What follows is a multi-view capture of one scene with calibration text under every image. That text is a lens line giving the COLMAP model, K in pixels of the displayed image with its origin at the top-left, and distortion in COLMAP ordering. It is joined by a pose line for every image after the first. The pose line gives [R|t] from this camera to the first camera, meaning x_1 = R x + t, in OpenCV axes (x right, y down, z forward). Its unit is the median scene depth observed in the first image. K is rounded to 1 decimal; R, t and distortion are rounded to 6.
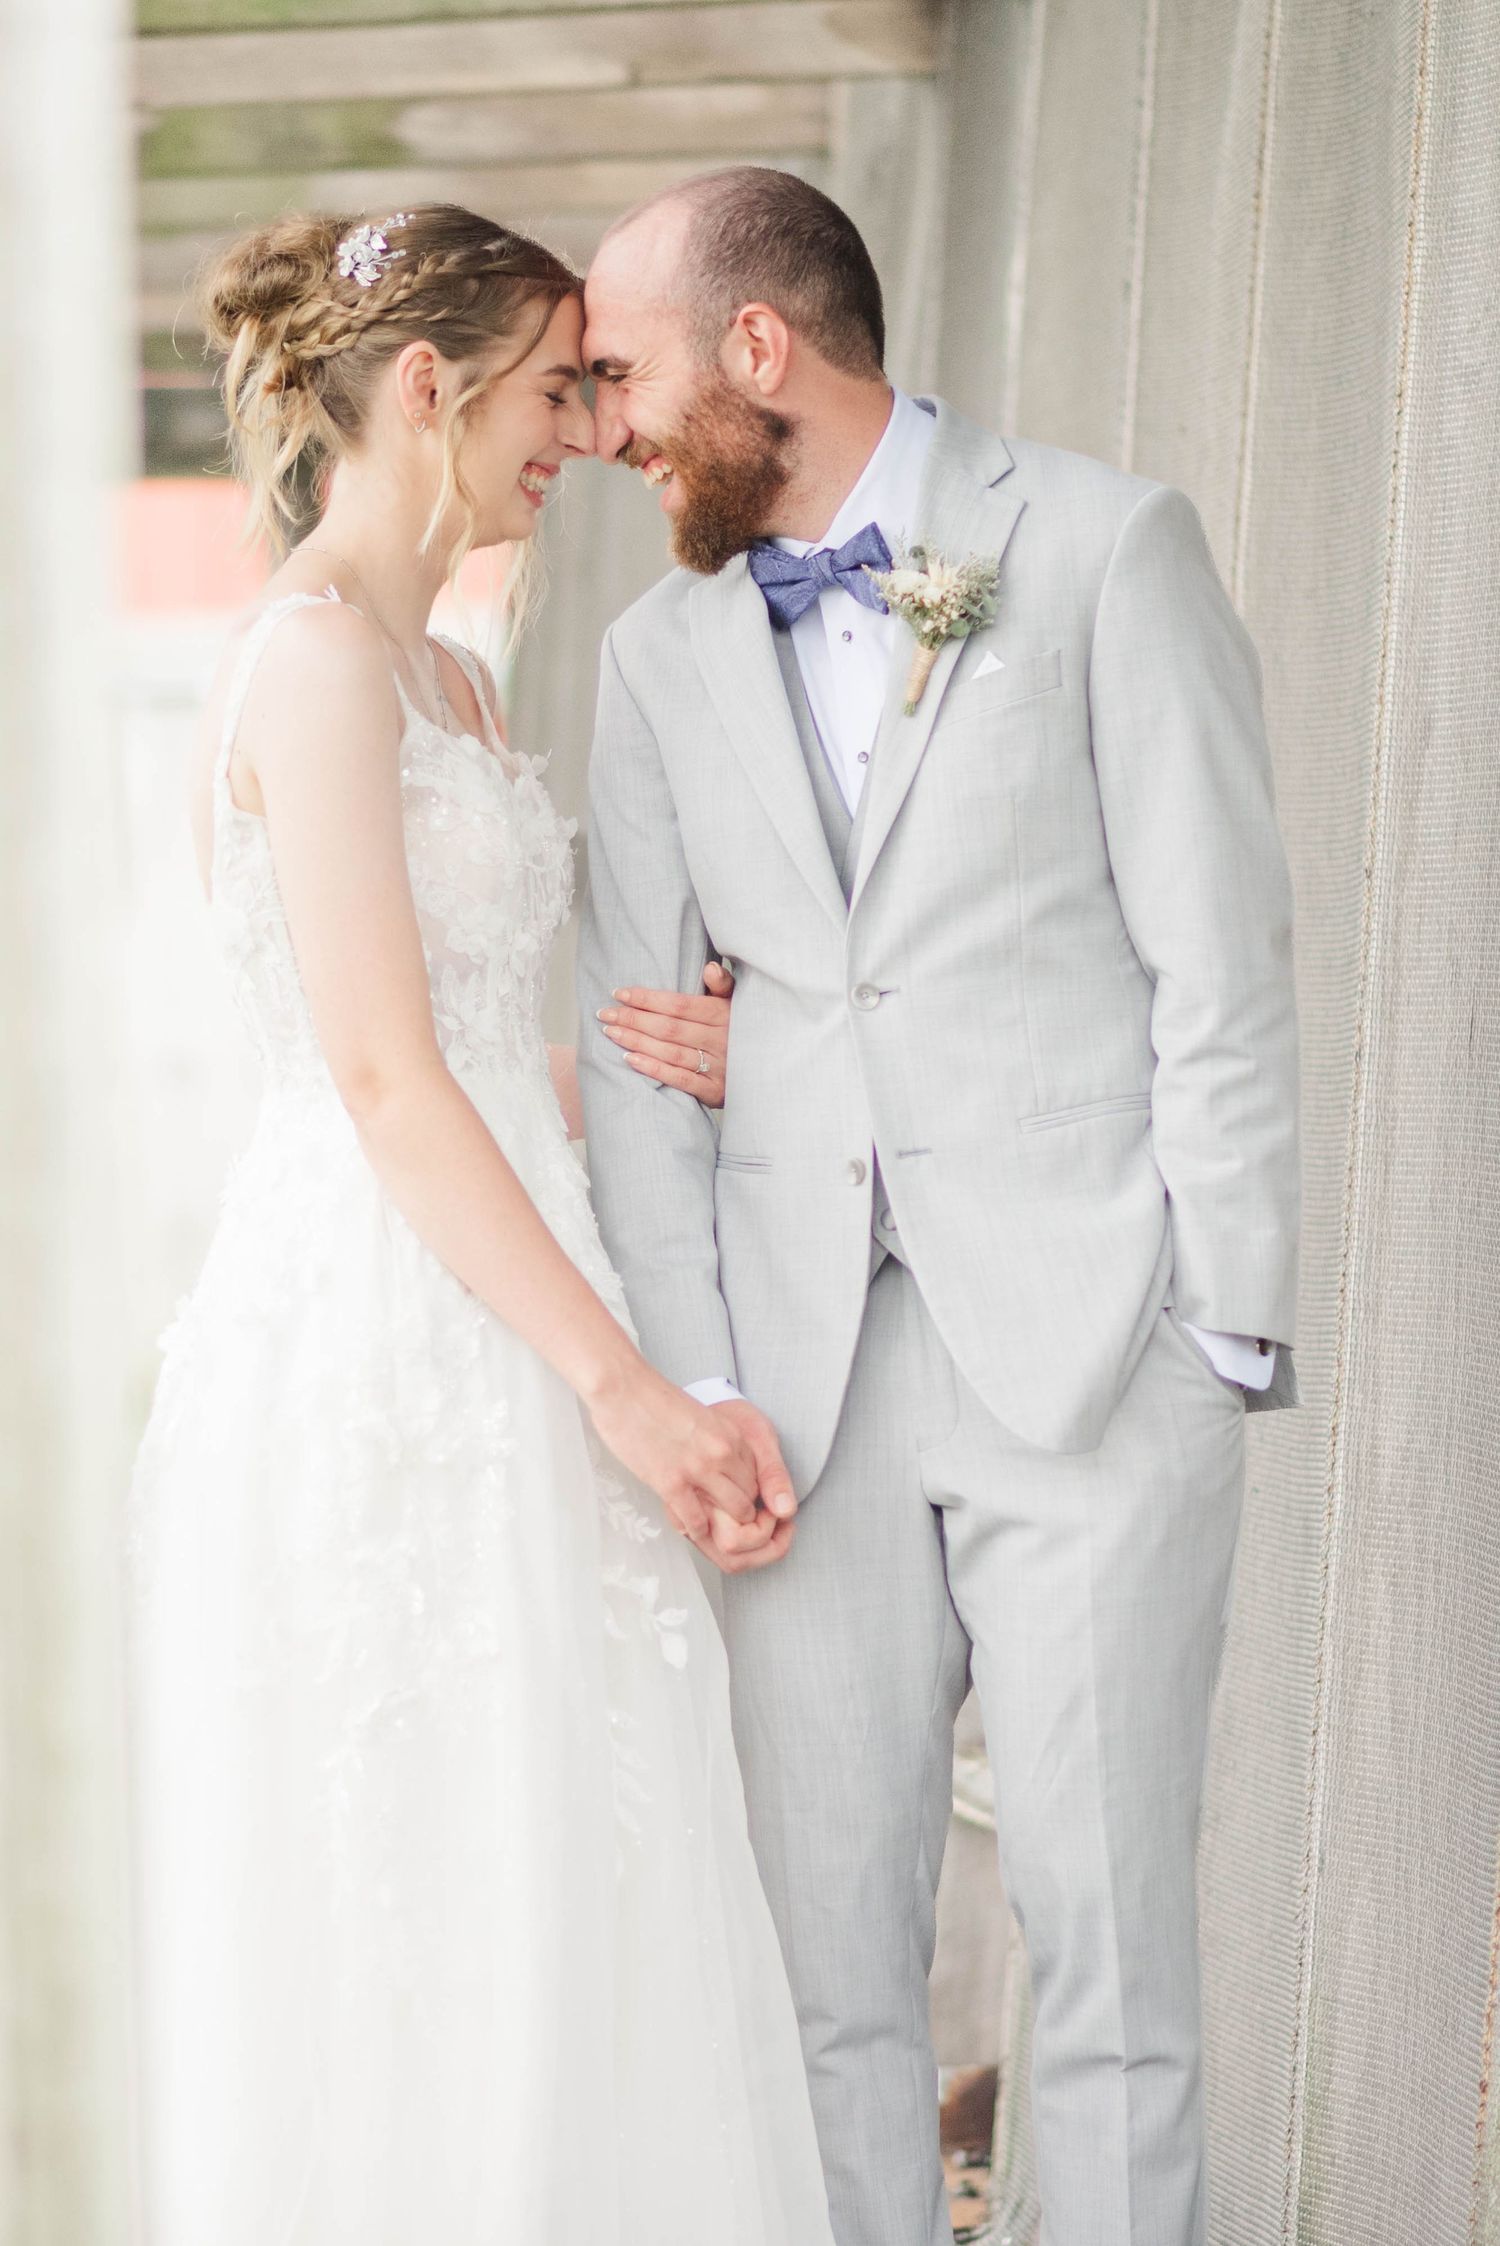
lens RADIAL K [[6337.4, 0, 750.0], [0, 6337.4, 1123.0], [0, 0, 1]] dist [-0.131699, -1.583389]
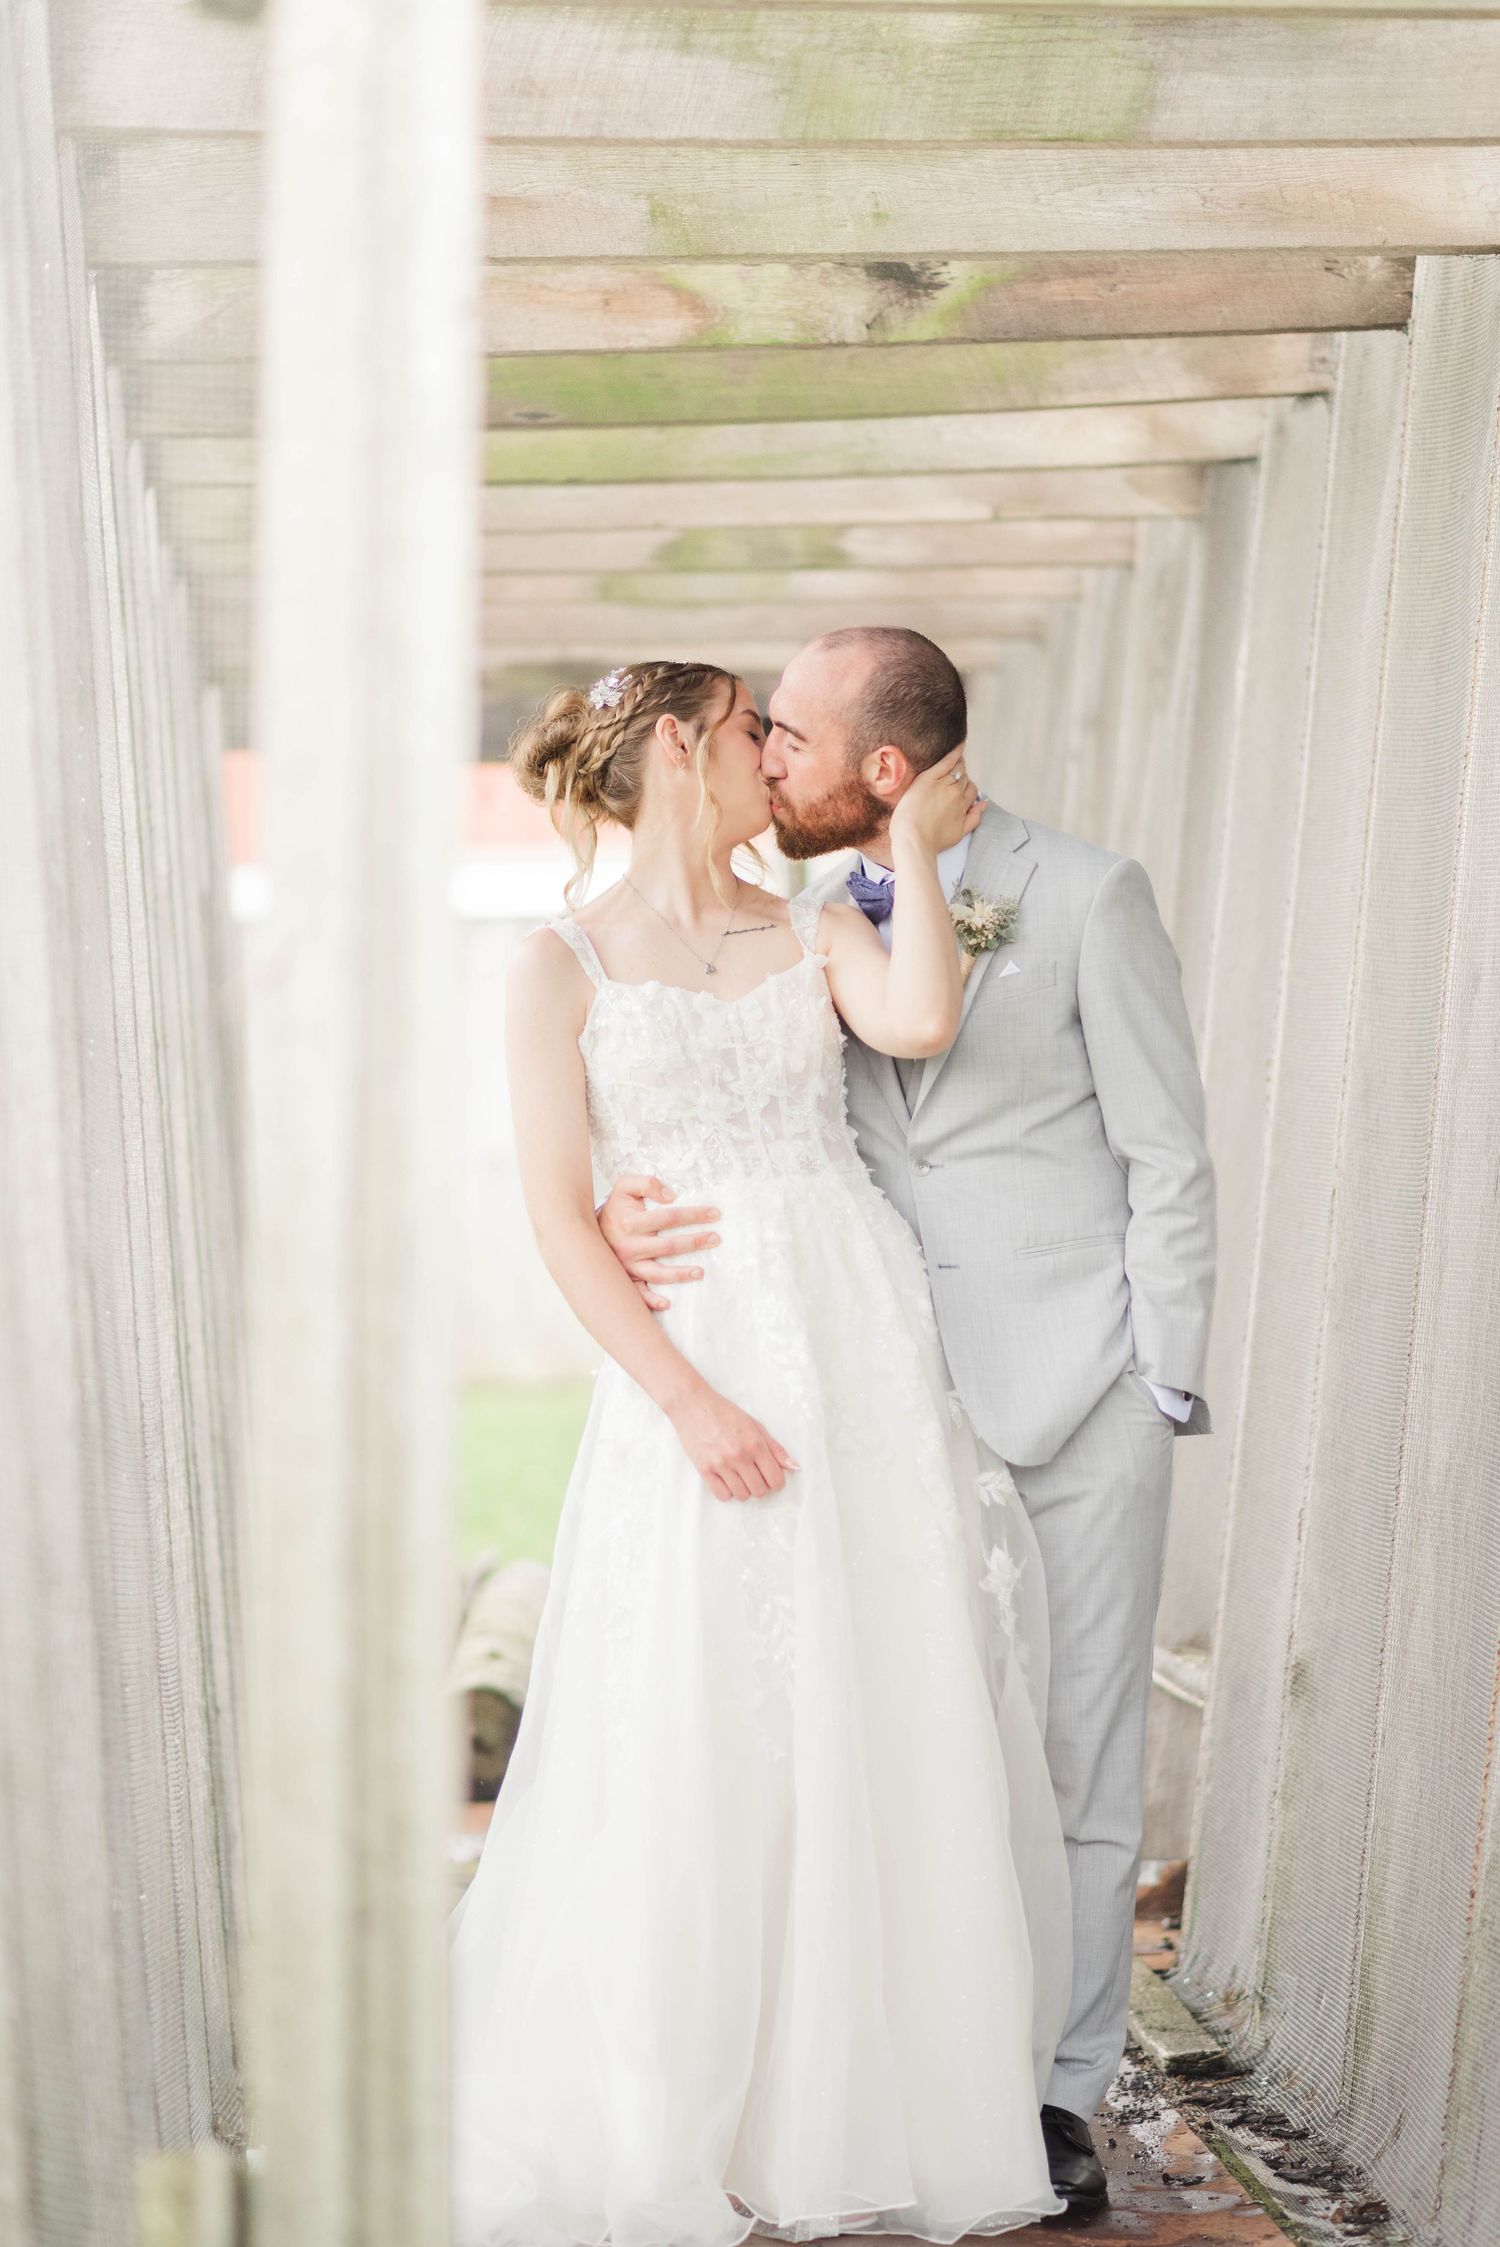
lens RADIAL K [[6340.2, 0, 750.0], [0, 6340.2, 1123.5], [0, 0, 1]] dist [-0.131699, -1.583389]
pose [[0.970886, 0.051194, -0.234008, 0.287273], [-0.047692, 0.998650, 0.020603, -0.050682], [0.234747, -0.008842, 0.972016, -0.479202]]
